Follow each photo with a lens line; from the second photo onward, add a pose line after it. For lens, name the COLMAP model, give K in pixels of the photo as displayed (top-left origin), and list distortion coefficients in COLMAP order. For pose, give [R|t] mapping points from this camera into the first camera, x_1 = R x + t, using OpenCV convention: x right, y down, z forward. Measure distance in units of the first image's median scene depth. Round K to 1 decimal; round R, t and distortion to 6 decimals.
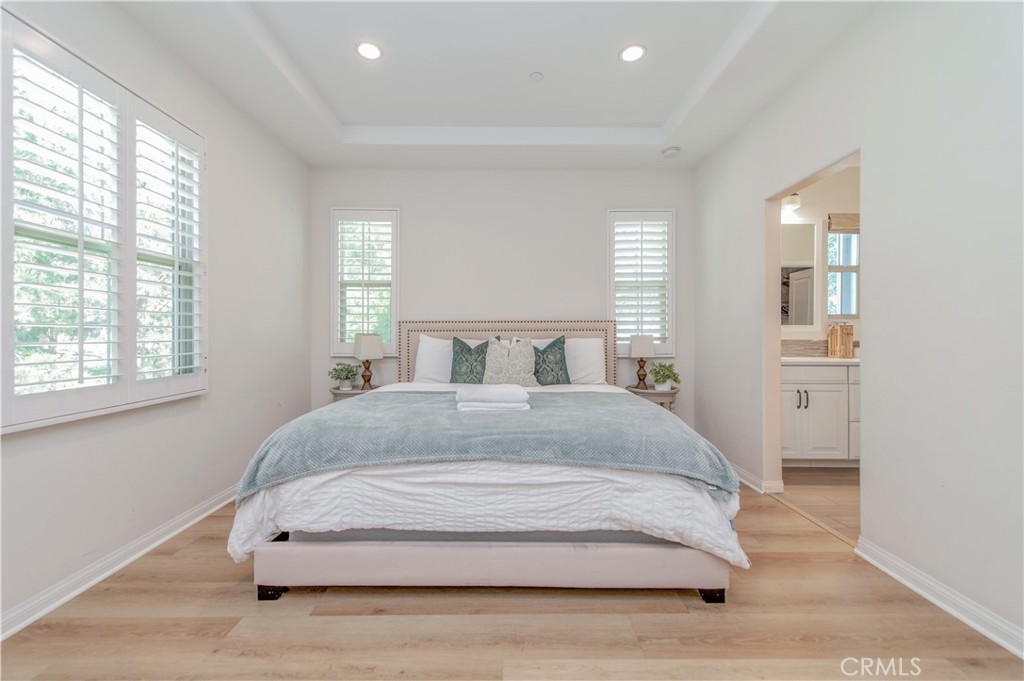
lens RADIAL K [[406.0, 0, 513.0], [0, 406.0, 335.9], [0, 0, 1]] dist [0.016516, -0.003345]
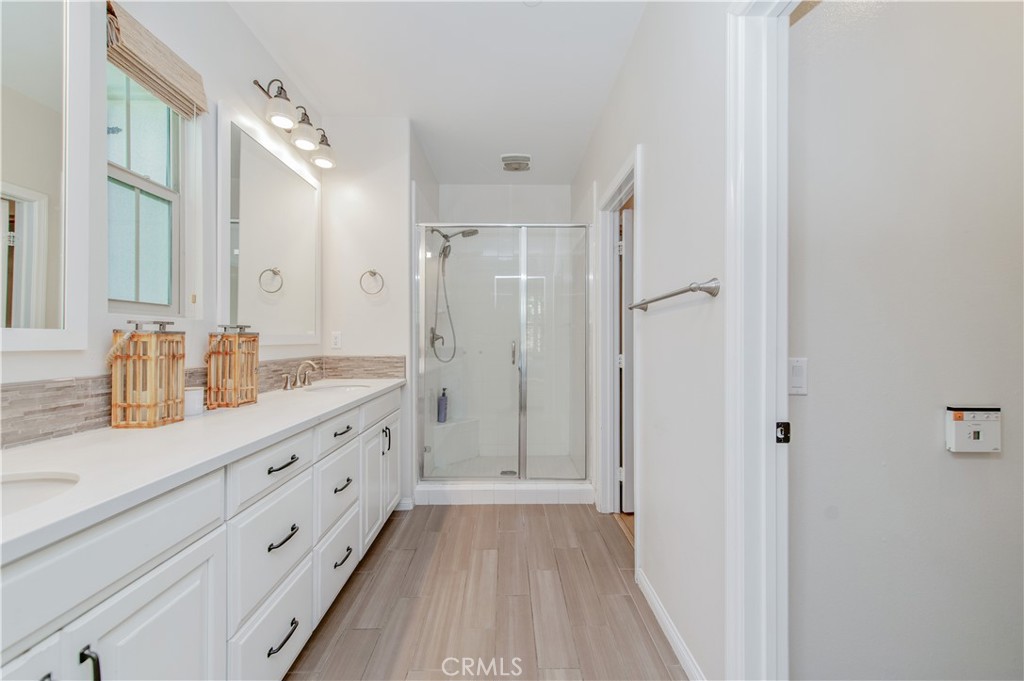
lens RADIAL K [[398.1, 0, 512.9], [0, 398.1, 339.7], [0, 0, 1]] dist [0.014319, -0.003308]
pose [[-0.011625, 0.000000, 0.999932, 0.801532], [0.001655, 0.999999, 0.000019, -0.032208], [-0.999931, 0.001655, -0.011625, 1.234137]]
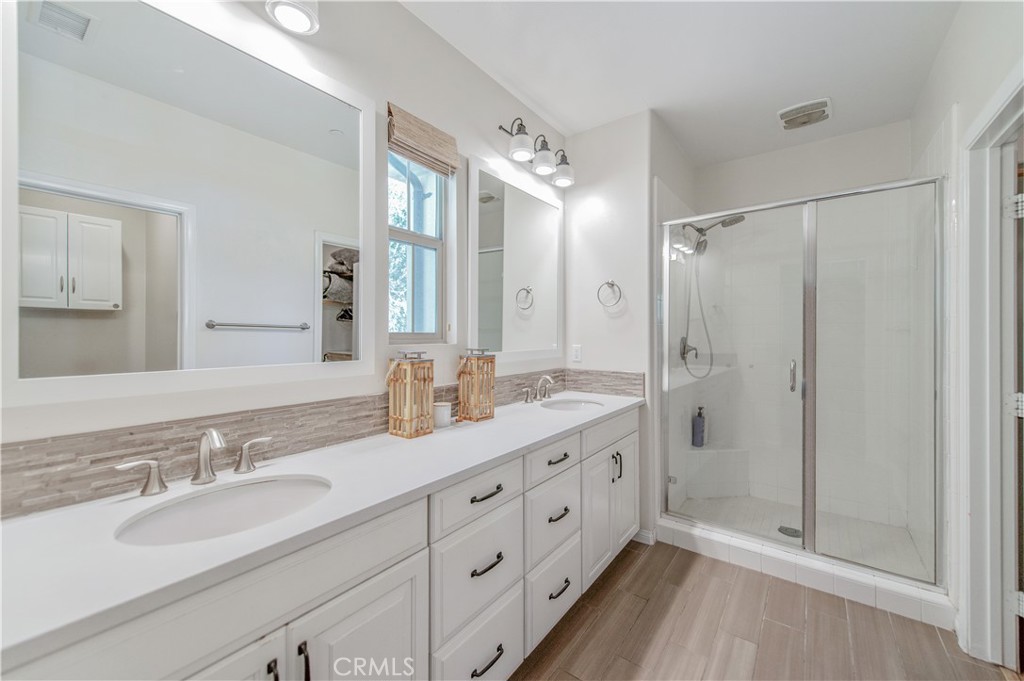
lens RADIAL K [[400.2, 0, 513.0], [0, 400.2, 336.6], [0, 0, 1]] dist [0.016216, -0.003949]
pose [[0.602897, -0.002403, 0.797816, 0.929787], [0.001691, 0.999997, 0.001734, -0.090643], [-0.797818, 0.000304, 0.602899, 1.165056]]
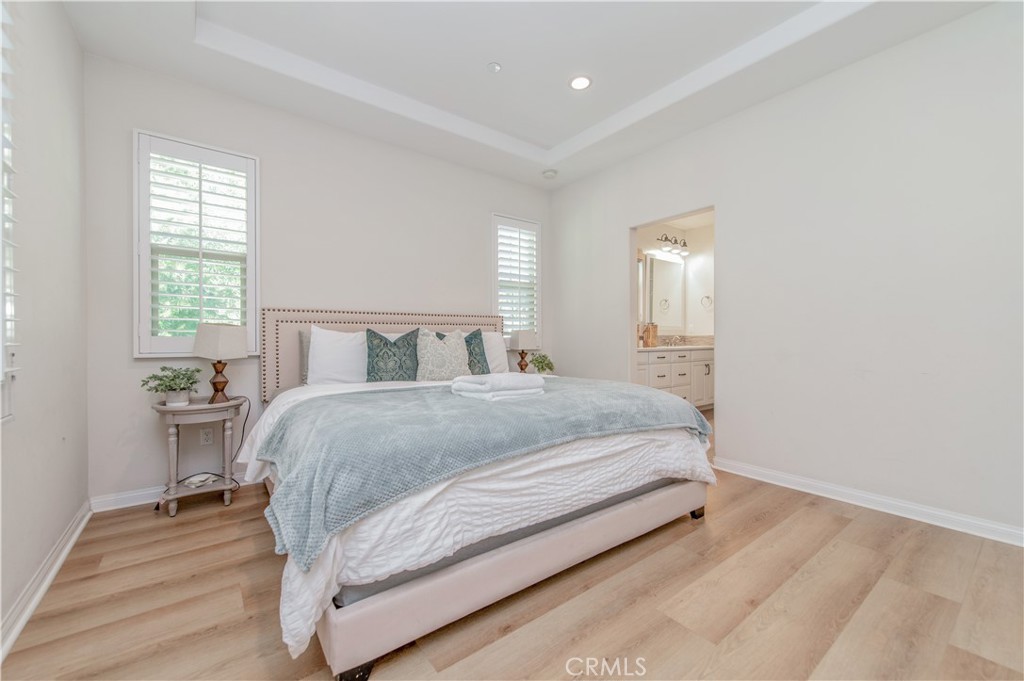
lens RADIAL K [[394.0, 0, 517.3], [0, 394.0, 341.0], [0, 0, 1]] dist [0.013730, -0.000345]
pose [[0.804808, -0.005789, 0.593507, -0.609301], [0.003757, 0.999982, 0.004660, 0.041626], [-0.593523, -0.001521, 0.804816, 0.231983]]
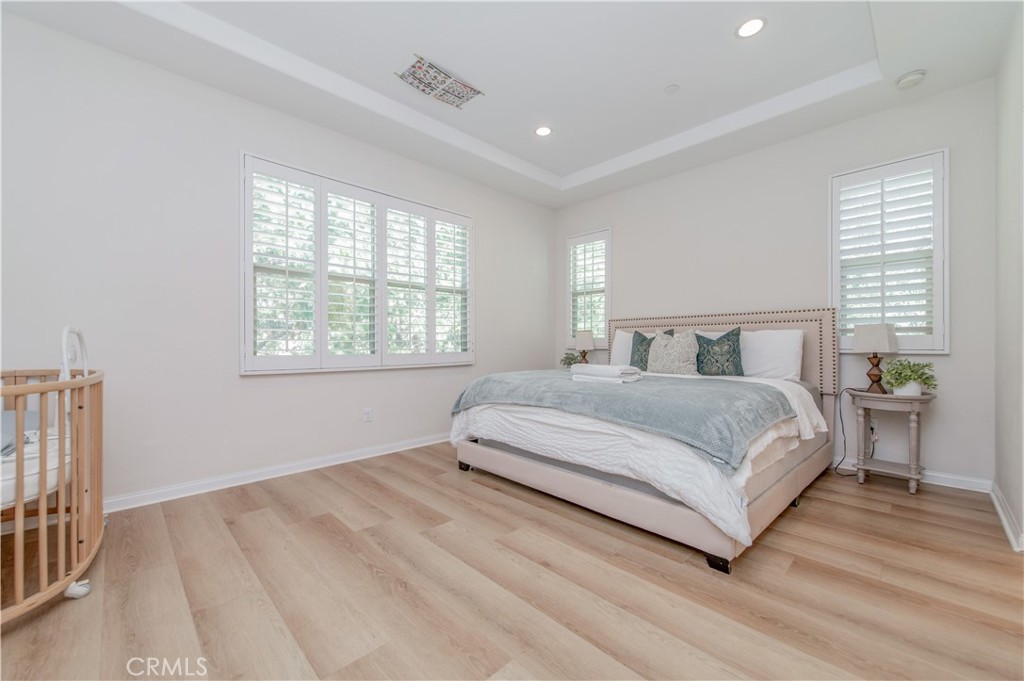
lens RADIAL K [[394.0, 0, 517.3], [0, 394.0, 341.0], [0, 0, 1]] dist [0.013730, -0.000345]
pose [[0.705535, -0.001889, -0.708672, 0.660070], [0.000147, 0.999997, -0.002519, 0.055072], [0.708675, 0.001673, 0.705533, -0.059111]]
